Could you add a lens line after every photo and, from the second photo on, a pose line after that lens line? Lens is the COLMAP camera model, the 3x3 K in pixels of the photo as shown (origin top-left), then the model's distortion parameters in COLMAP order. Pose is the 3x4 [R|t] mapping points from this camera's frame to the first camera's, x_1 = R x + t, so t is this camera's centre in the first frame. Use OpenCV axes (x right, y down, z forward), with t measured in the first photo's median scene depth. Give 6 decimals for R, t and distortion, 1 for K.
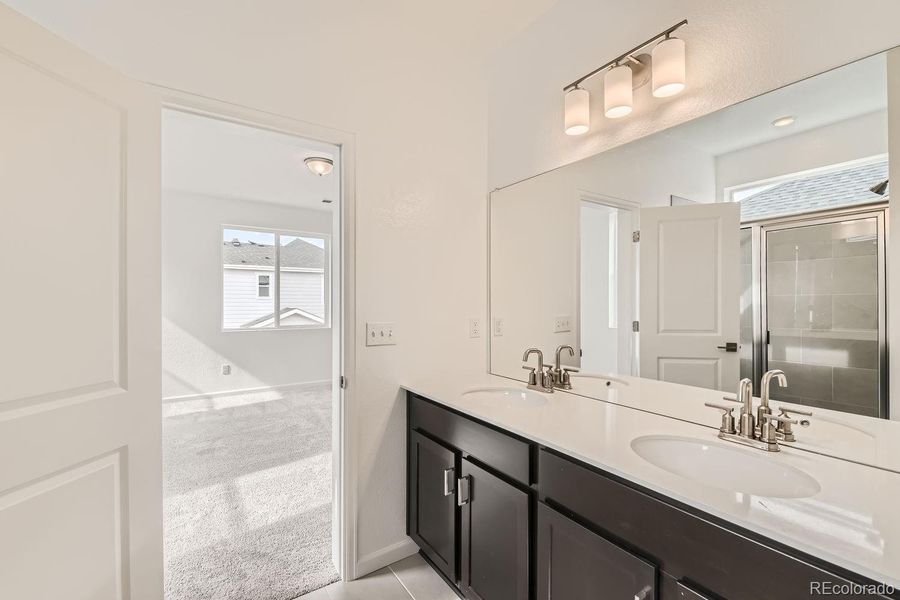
lens RADIAL K [[387.9, 0, 453.7], [0, 387.9, 303.0], [0, 0, 1]] dist [0.000513, -0.001067]
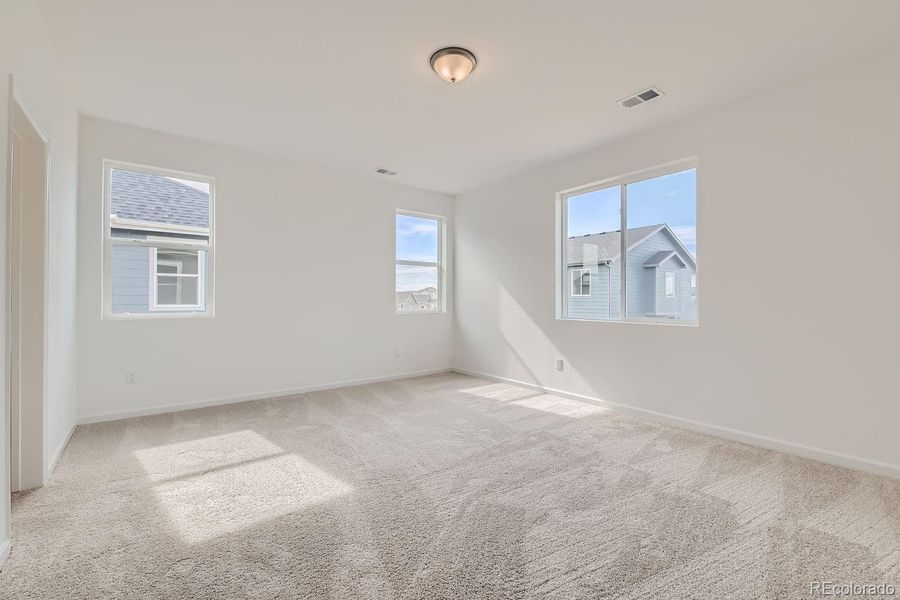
lens RADIAL K [[387.9, 0, 453.7], [0, 387.9, 303.0], [0, 0, 1]] dist [0.000513, -0.001067]
pose [[0.077398, -0.001856, -0.996999, 0.240856], [0.002286, 0.999996, -0.001684, 0.039160], [0.996998, -0.002148, 0.077402, 0.716068]]
